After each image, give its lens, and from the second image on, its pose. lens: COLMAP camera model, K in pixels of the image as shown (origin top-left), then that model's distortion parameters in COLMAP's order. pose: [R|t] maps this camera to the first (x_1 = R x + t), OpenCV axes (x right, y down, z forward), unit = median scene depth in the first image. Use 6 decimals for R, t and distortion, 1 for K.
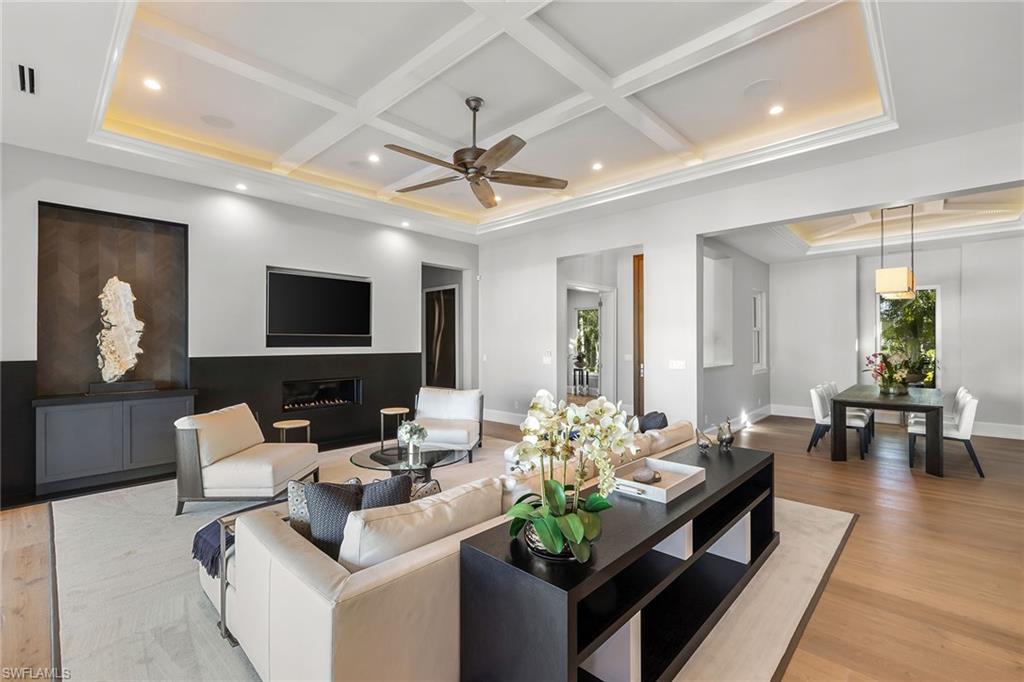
lens RADIAL K [[444.7, 0, 511.9], [0, 444.7, 341.7], [0, 0, 1]] dist [0.009316, -0.000622]
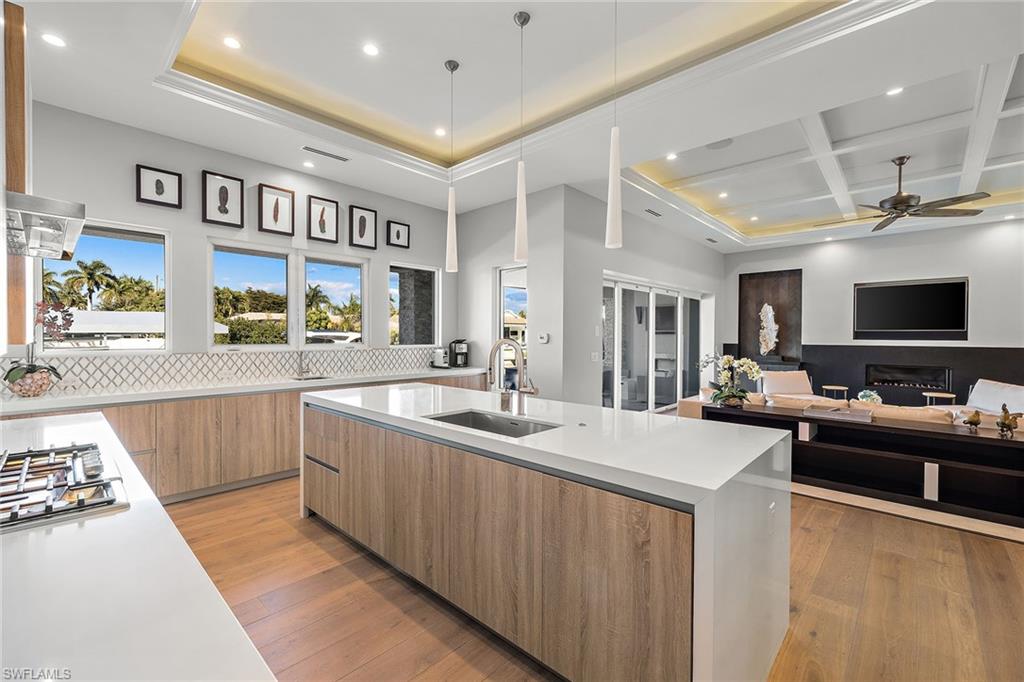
lens RADIAL K [[444.7, 0, 508.8], [0, 444.7, 340.6], [0, 0, 1]] dist [0.009316, -0.000622]
pose [[0.006779, 0.013376, -0.999888, 1.085917], [-0.001166, 0.999910, 0.013368, -0.002618], [0.999976, 0.001075, 0.006794, -0.170756]]
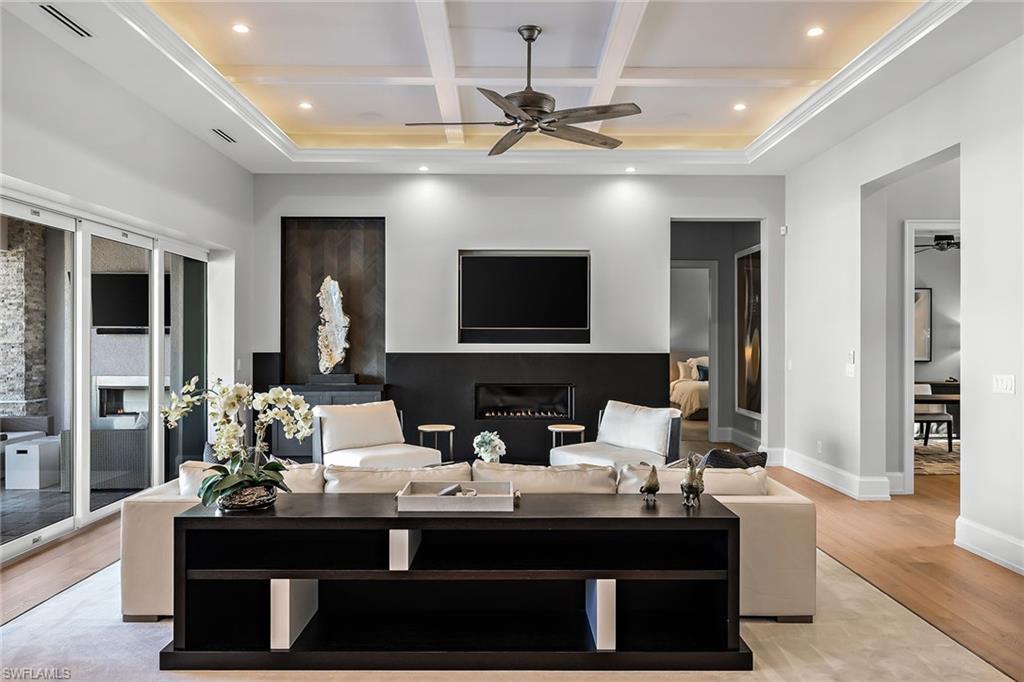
lens RADIAL K [[783.2, 0, 522.8], [0, 783.2, 339.1], [0, 0, 1]] dist [-0.007637, 0.000977]
pose [[0.694231, 0.002032, -0.719749, 0.763821], [-0.001285, 0.999998, 0.001584, 0.002657], [0.719751, -0.000175, 0.694233, 0.029699]]
